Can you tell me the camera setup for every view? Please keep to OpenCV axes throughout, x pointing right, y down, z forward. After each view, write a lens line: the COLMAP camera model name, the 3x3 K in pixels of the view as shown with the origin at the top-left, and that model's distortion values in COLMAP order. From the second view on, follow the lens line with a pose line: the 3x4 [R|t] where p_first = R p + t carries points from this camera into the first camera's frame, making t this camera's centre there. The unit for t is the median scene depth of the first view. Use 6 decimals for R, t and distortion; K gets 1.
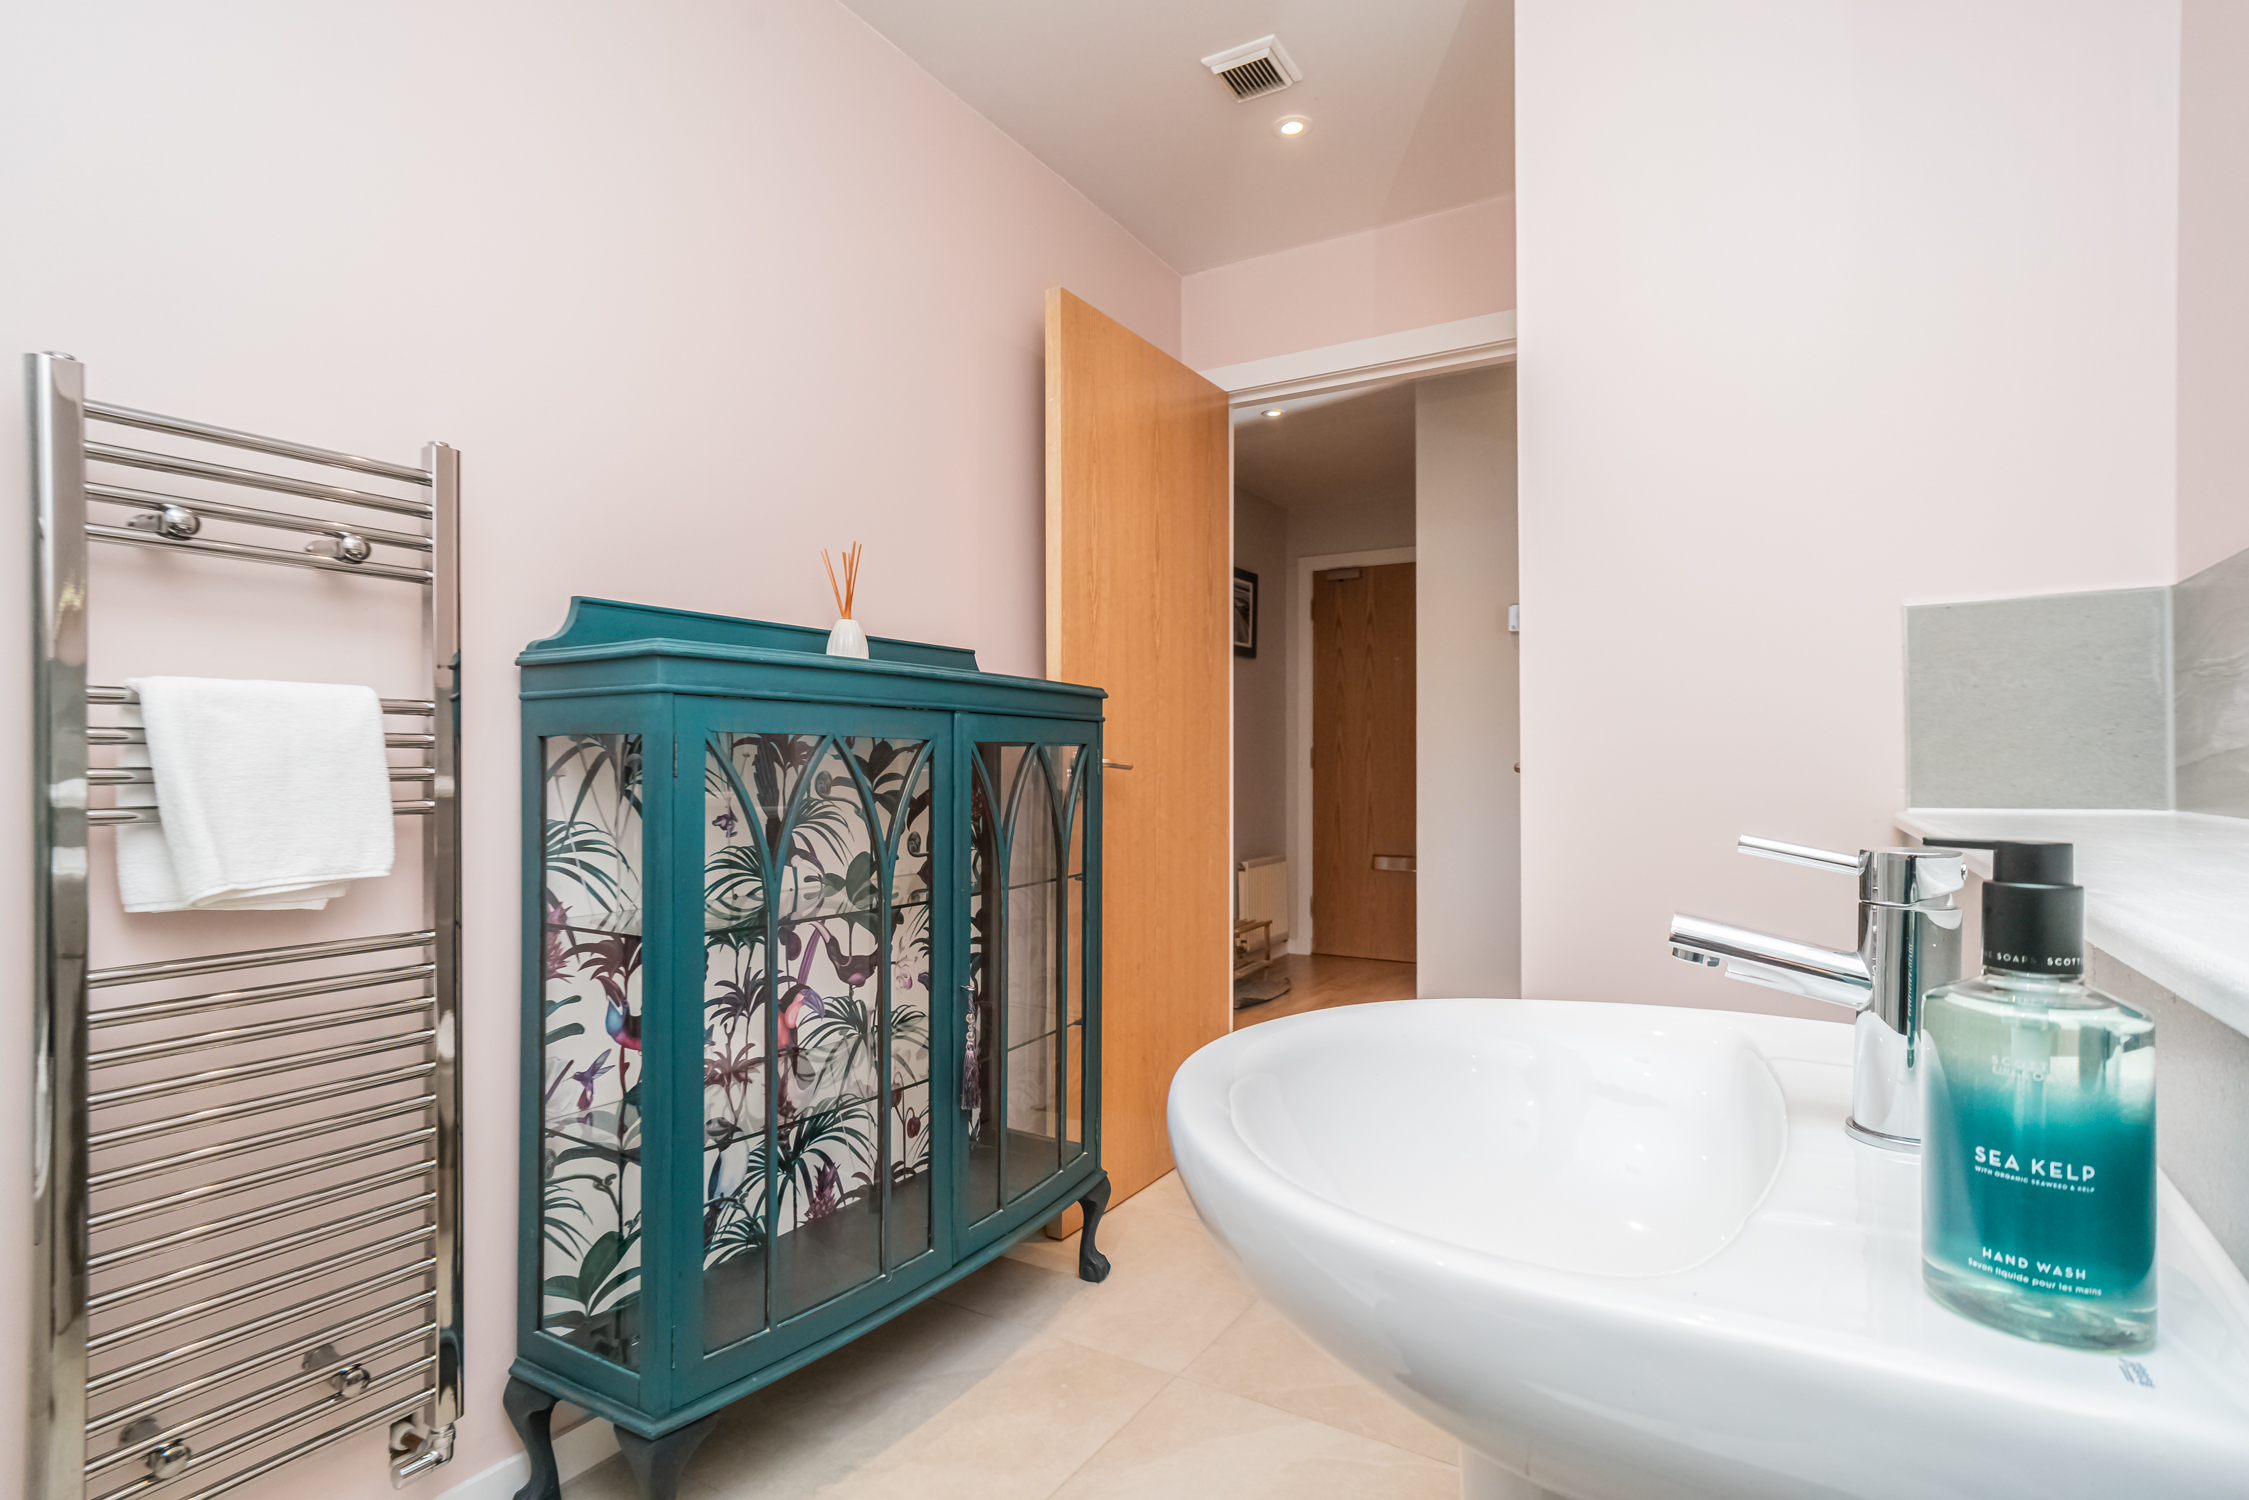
lens RADIAL K [[1156.6, 0, 1130.0], [0, 1156.6, 756.1], [0, 0, 1]] dist [-0.005728, 0.006720]
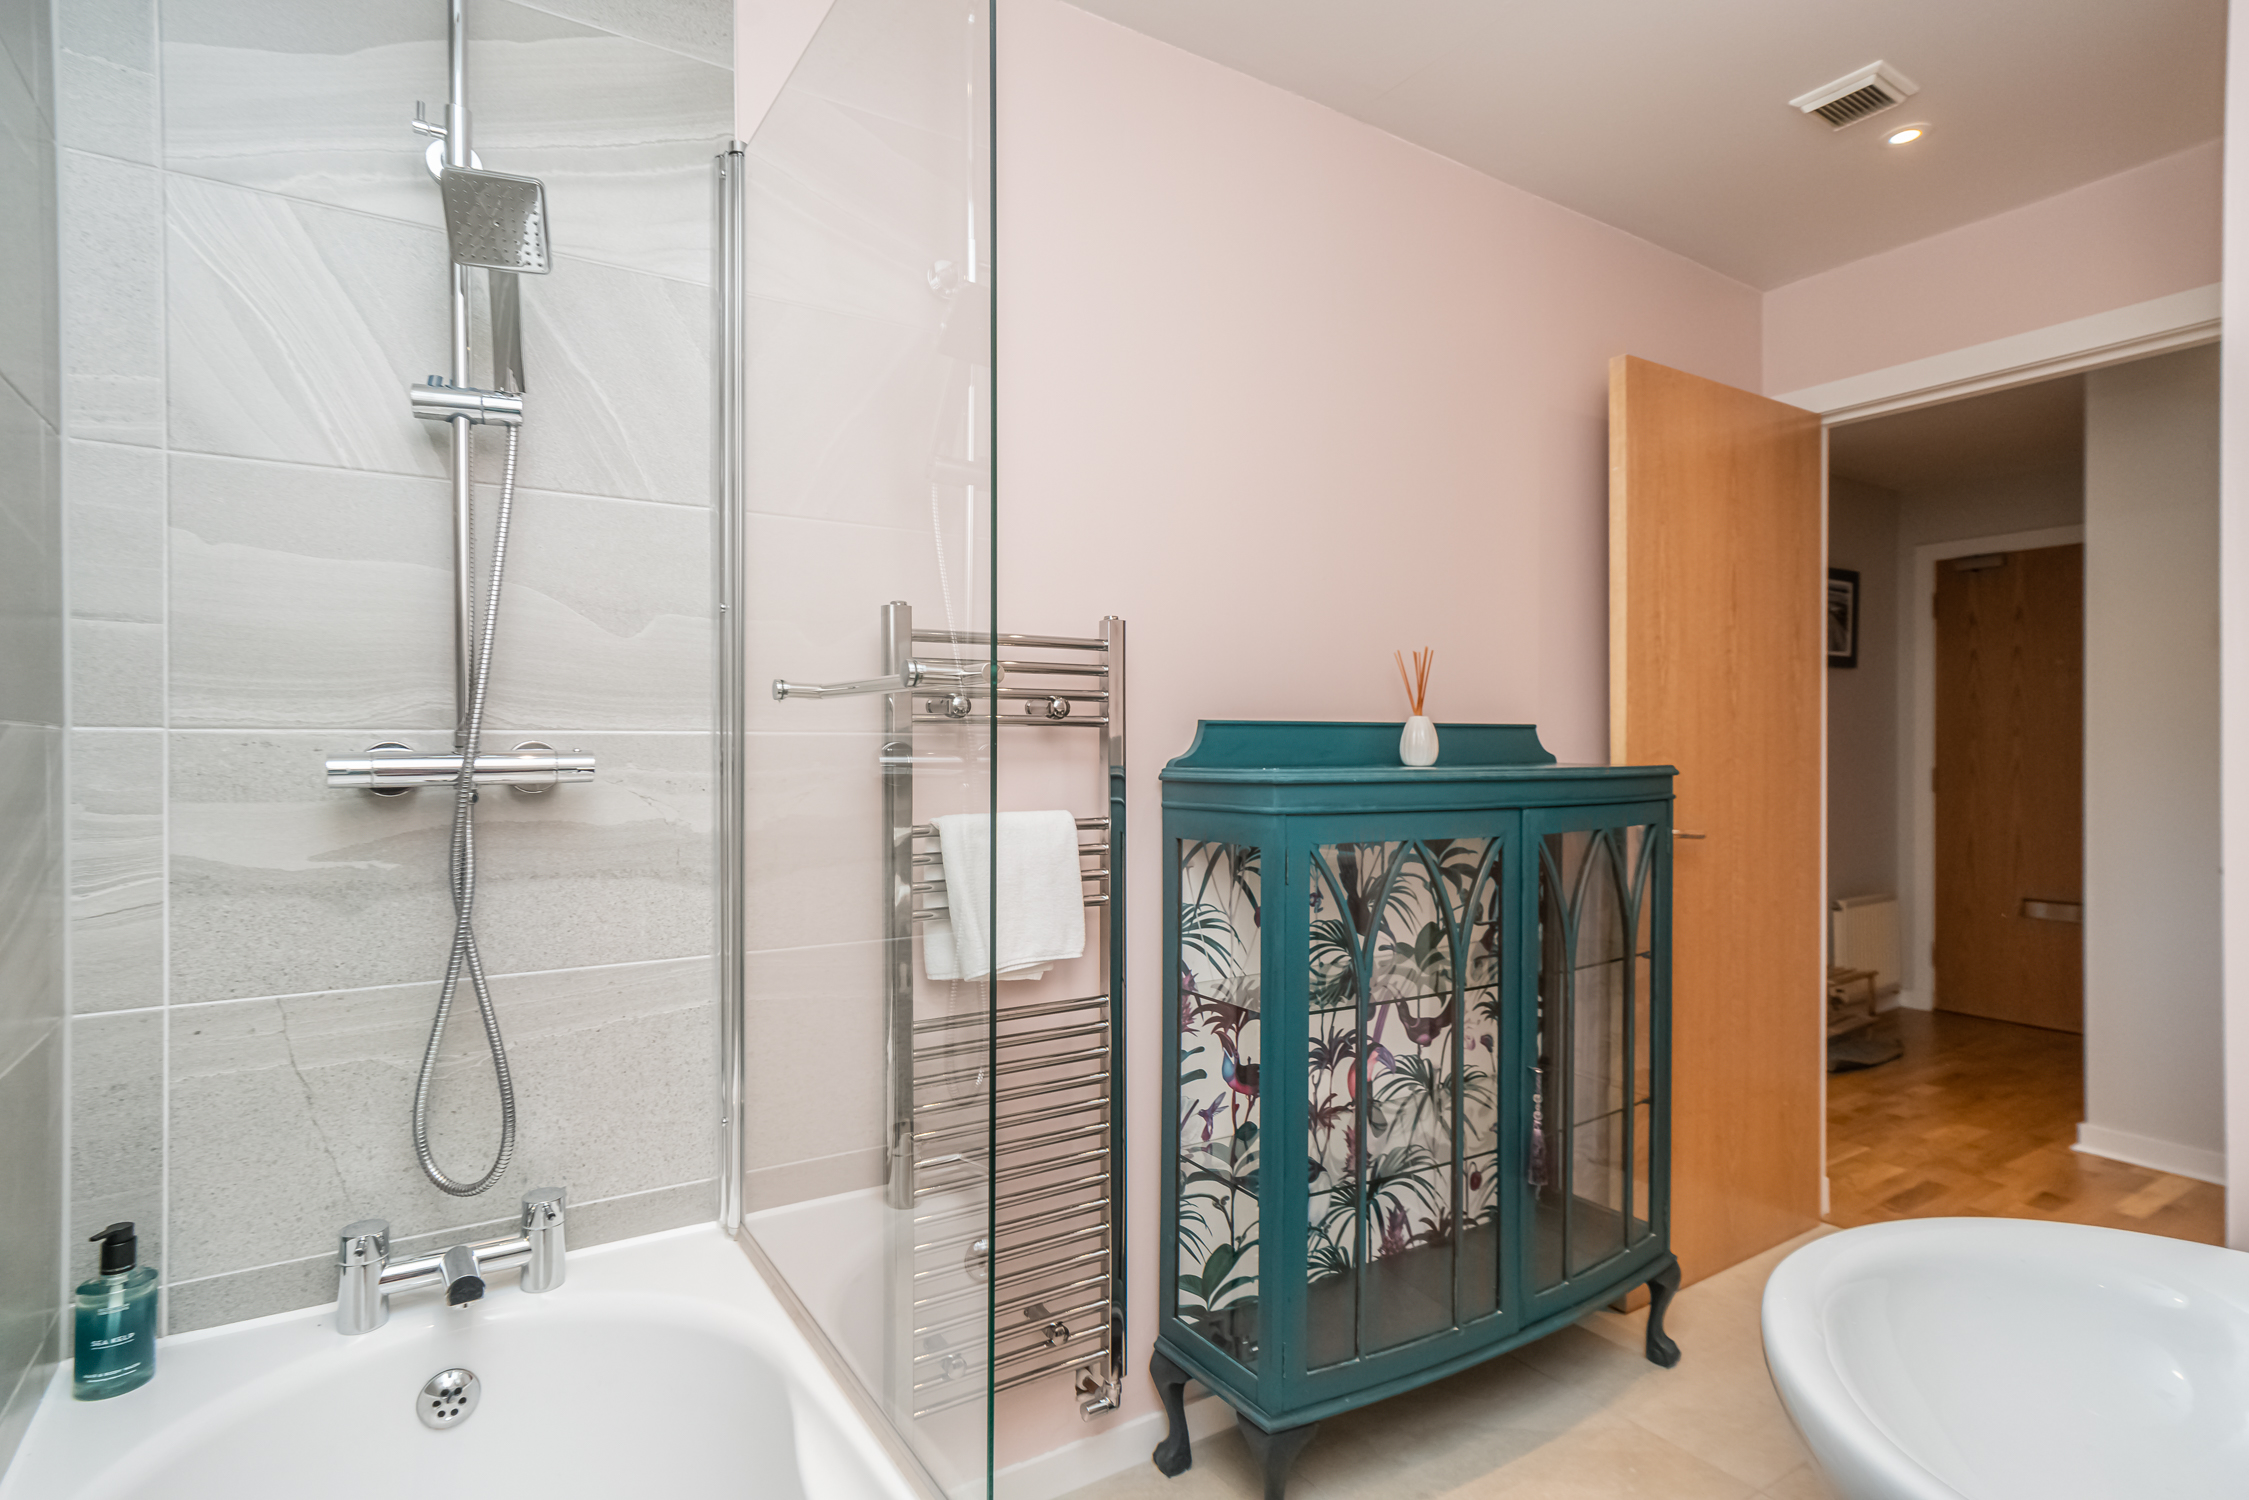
lens RADIAL K [[1156.6, 0, 1135.5], [0, 1156.6, 752.8], [0, 0, 1]] dist [-0.005728, 0.006720]
pose [[0.900405, 0.001744, -0.435050, -0.009263], [-0.000474, 0.999995, 0.003028, -0.082551], [0.435053, -0.002520, 0.900401, -0.098060]]
